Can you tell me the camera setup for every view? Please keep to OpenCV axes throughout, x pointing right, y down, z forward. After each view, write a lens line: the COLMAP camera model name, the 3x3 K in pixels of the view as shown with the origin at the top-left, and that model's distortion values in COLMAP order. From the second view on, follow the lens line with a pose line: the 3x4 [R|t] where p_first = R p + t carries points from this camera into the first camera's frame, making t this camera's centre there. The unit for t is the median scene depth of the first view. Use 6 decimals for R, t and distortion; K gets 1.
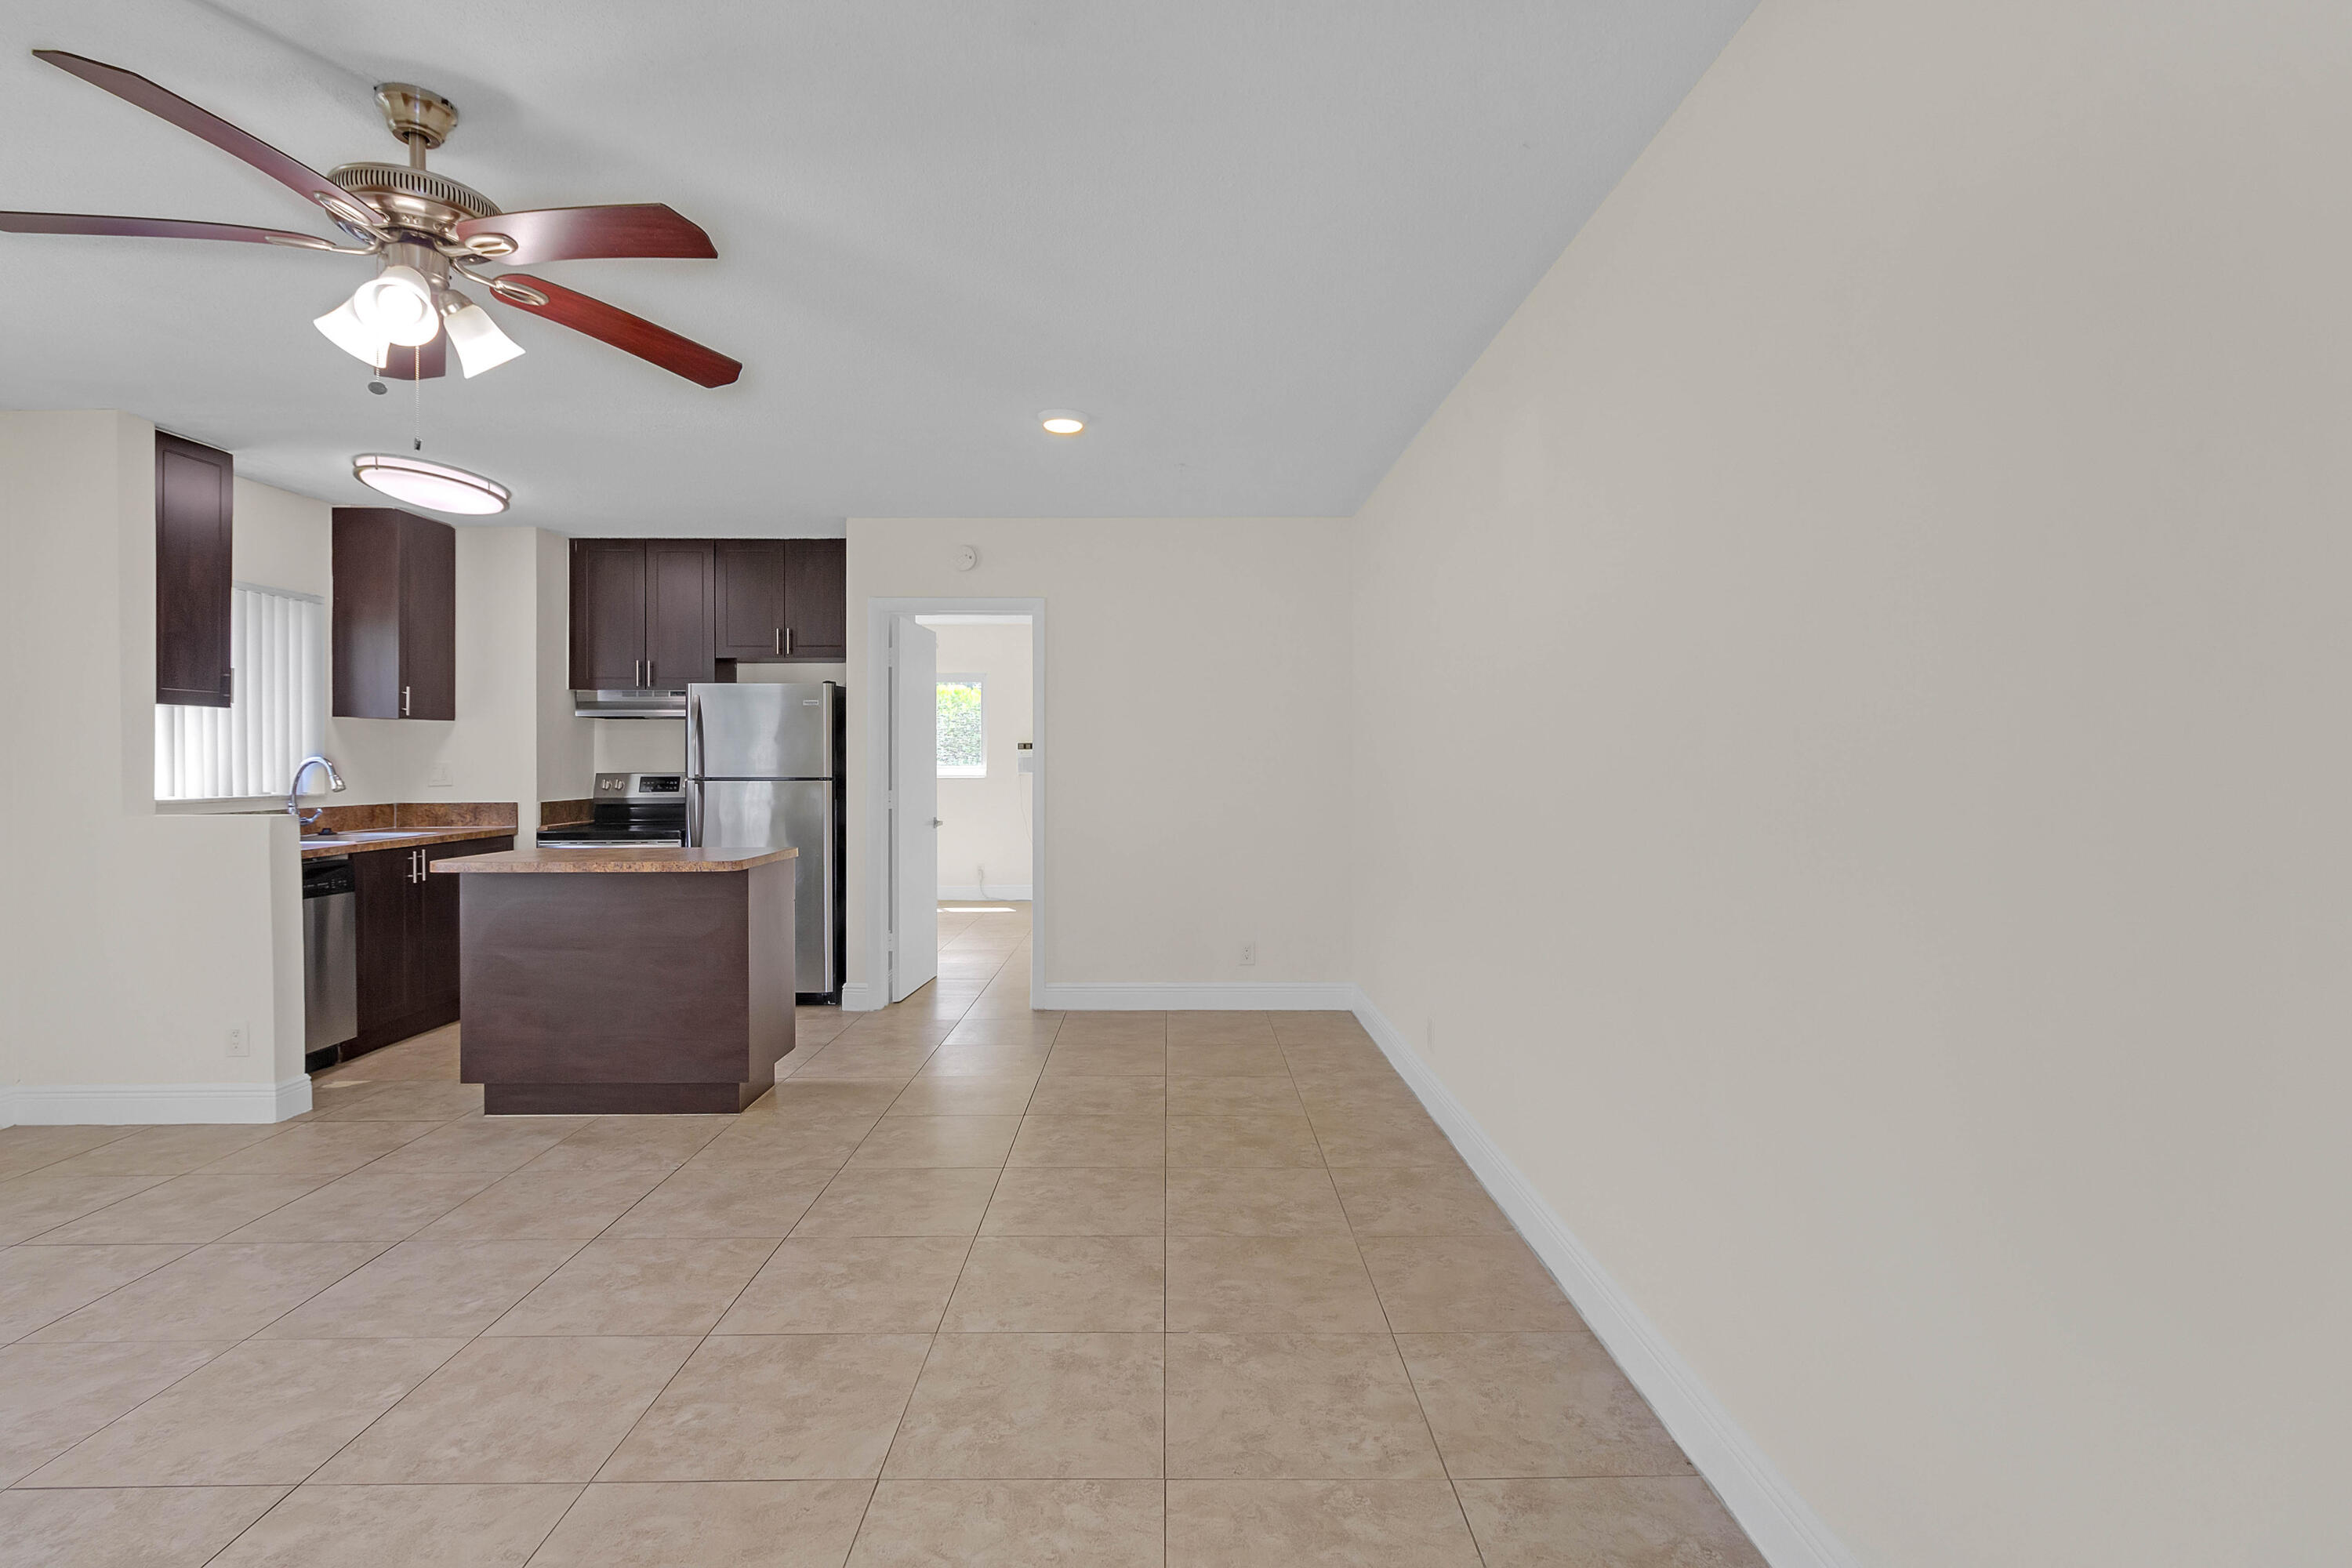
lens RADIAL K [[1112.8, 0, 1173.4], [0, 1112.8, 764.1], [0, 0, 1]] dist [0.002795, 0.000281]
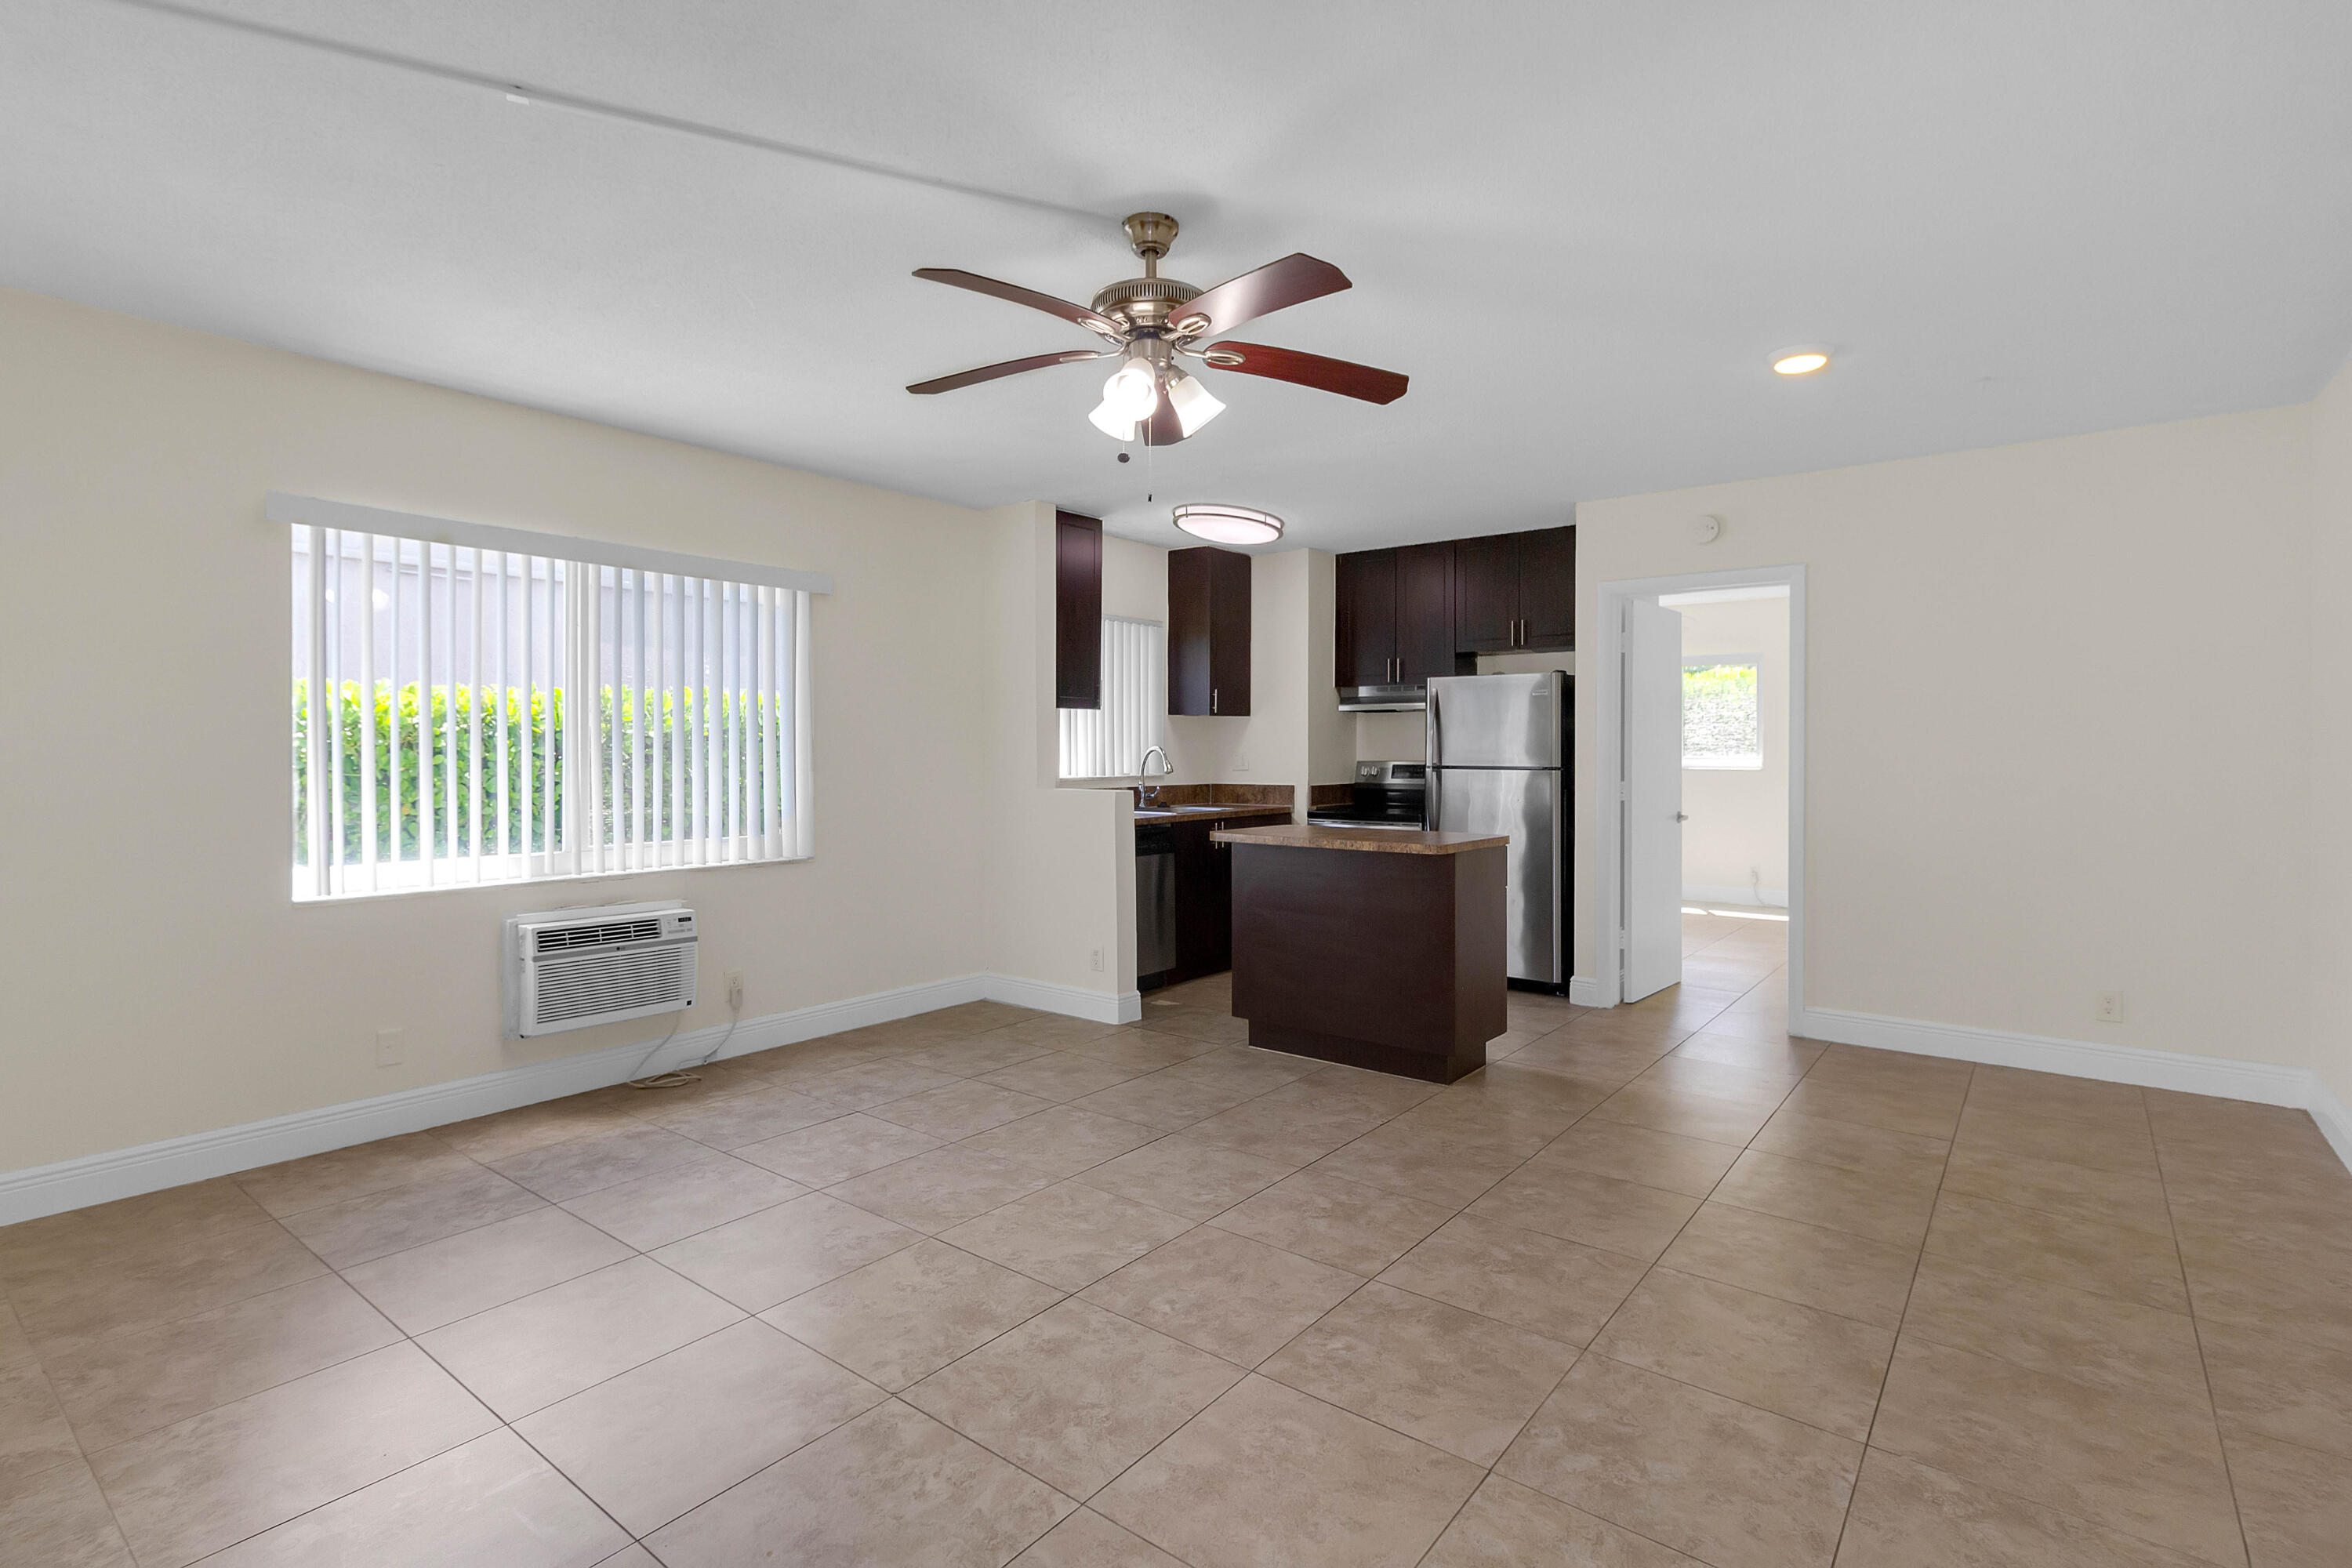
lens RADIAL K [[1109.1, 0, 1181.2], [0, 1109.1, 749.1], [0, 0, 1]] dist [0.006320, -0.000077]
pose [[0.780680, 0.000764, -0.624931, 0.070856], [-0.003636, 0.999988, -0.003319, 0.001033], [0.624921, 0.004863, 0.780673, 0.024997]]
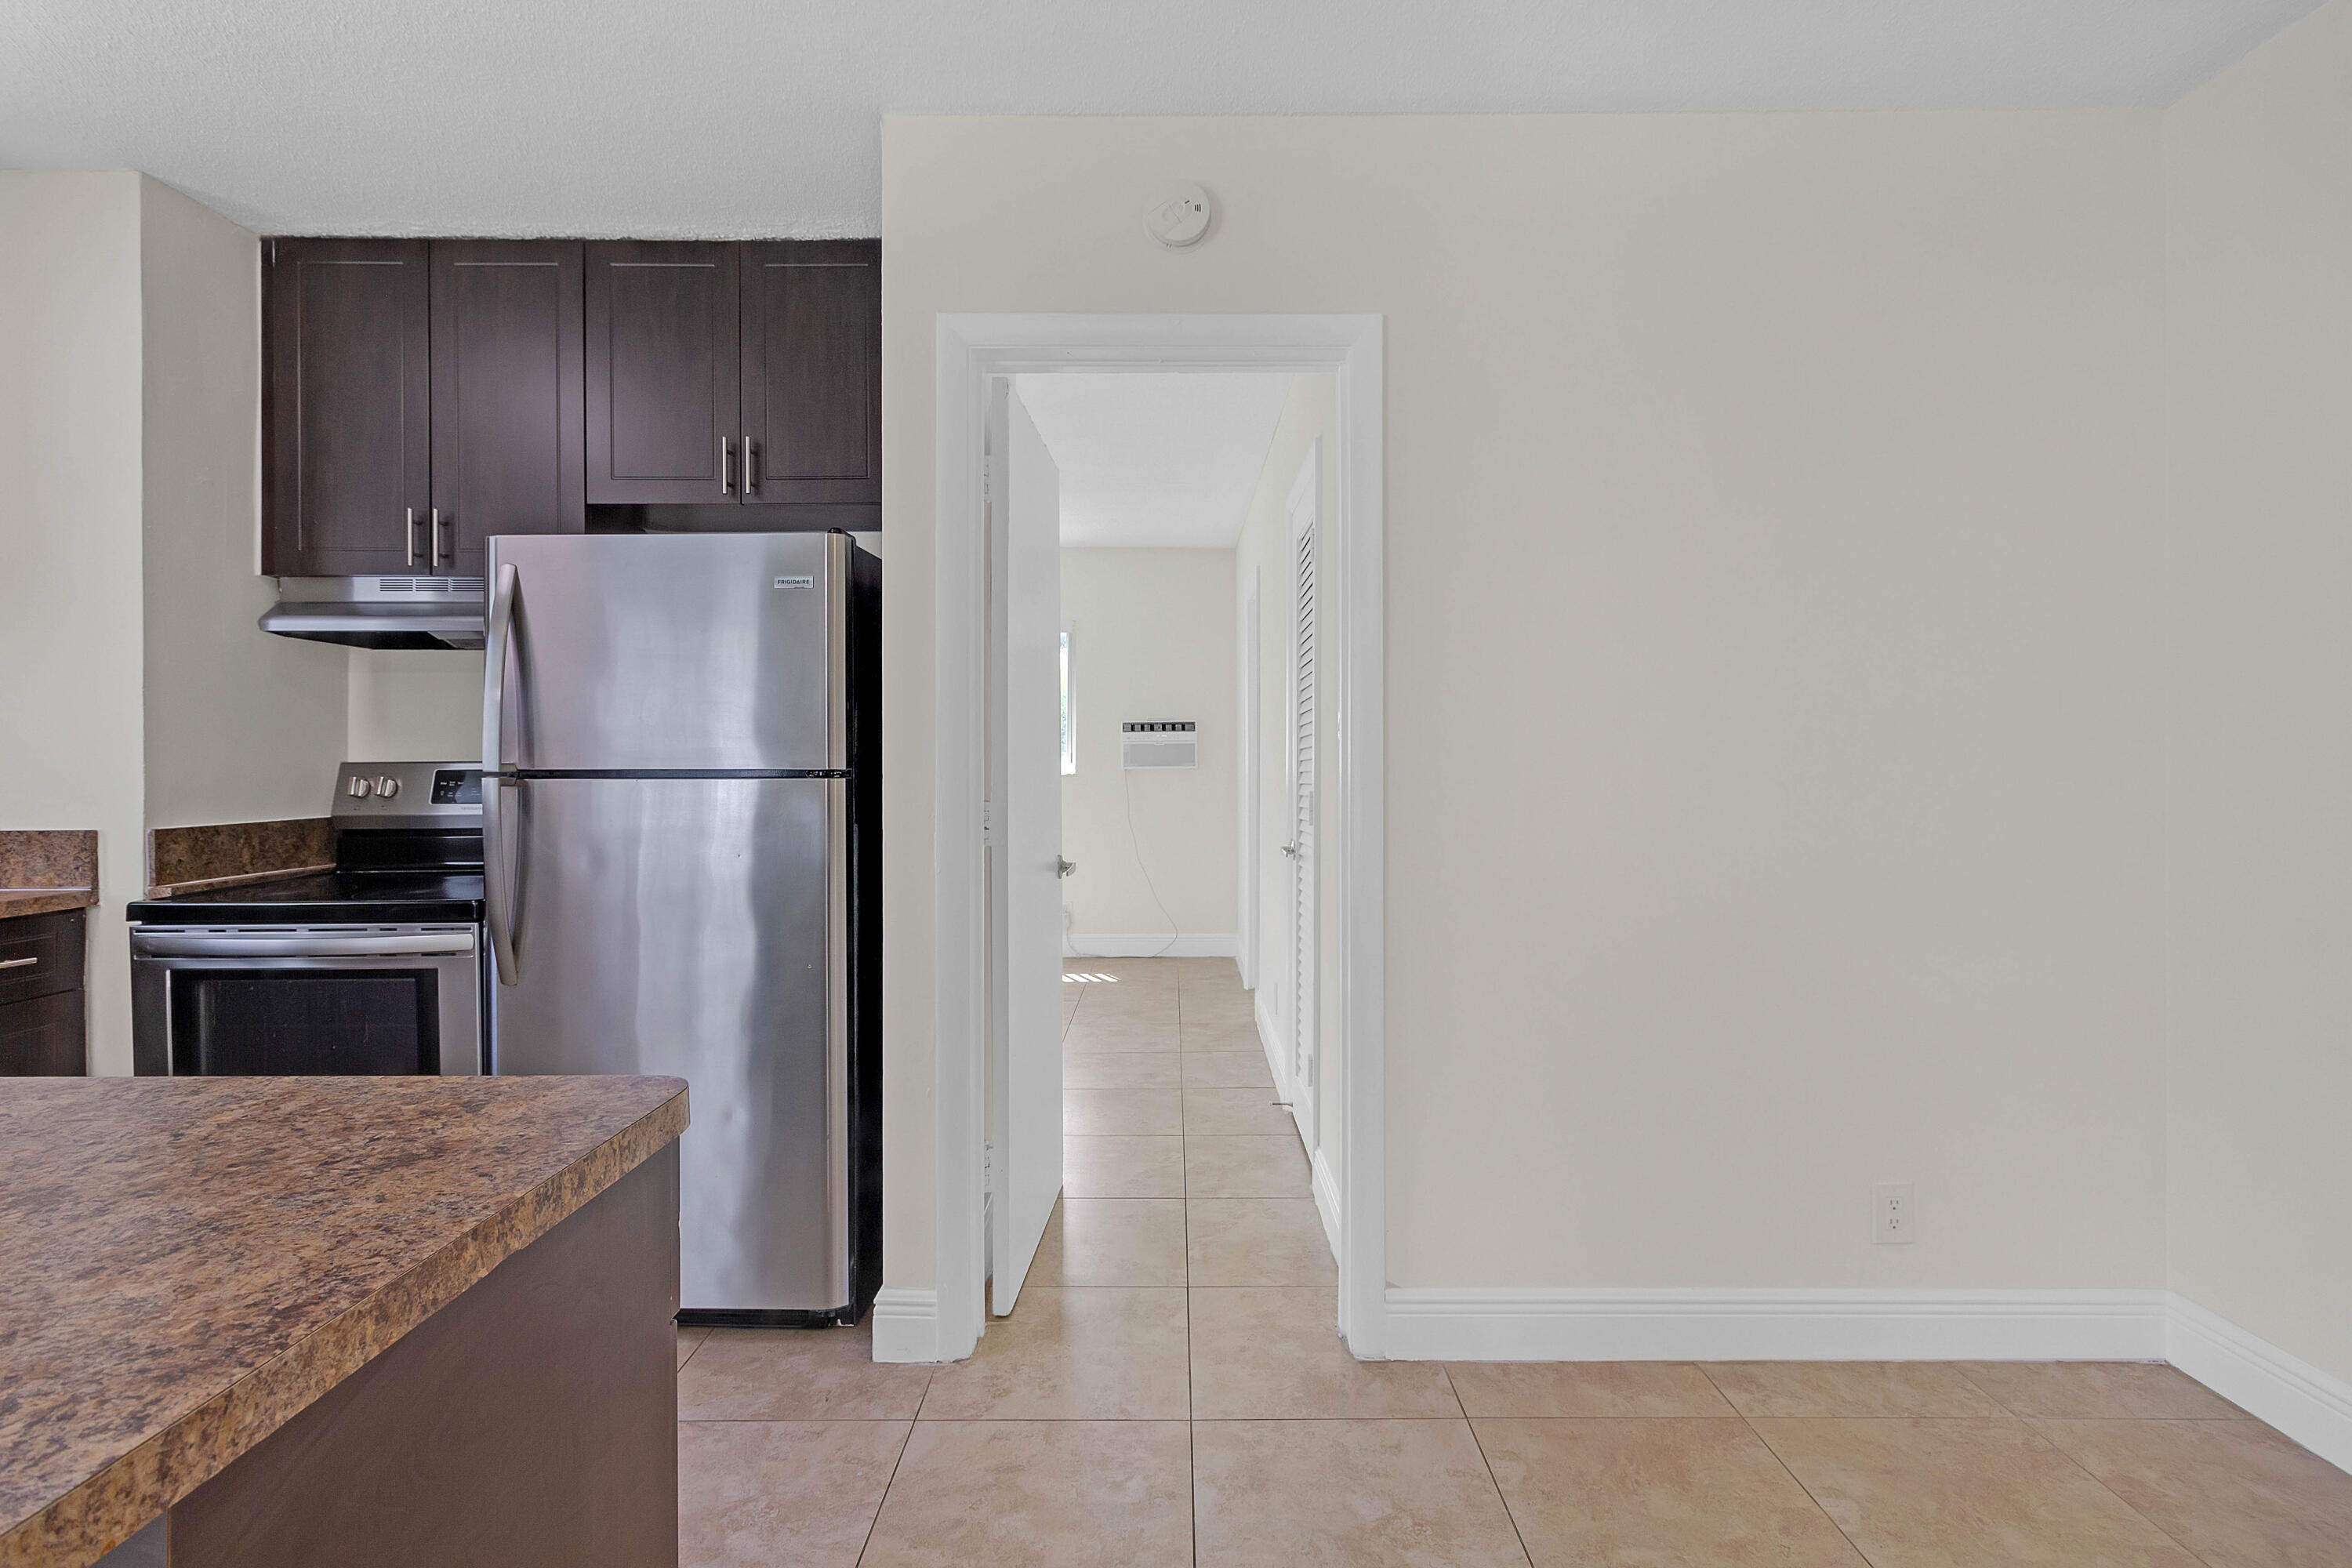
lens RADIAL K [[1099.3, 0, 1175.4], [0, 1099.3, 759.8], [0, 0, 1]] dist [0.003936, -0.000348]
pose [[0.999978, -0.000810, -0.006603, -0.275185], [0.000789, 0.999995, -0.003099, 0.014318], [0.006605, 0.003094, 0.999973, 0.897288]]
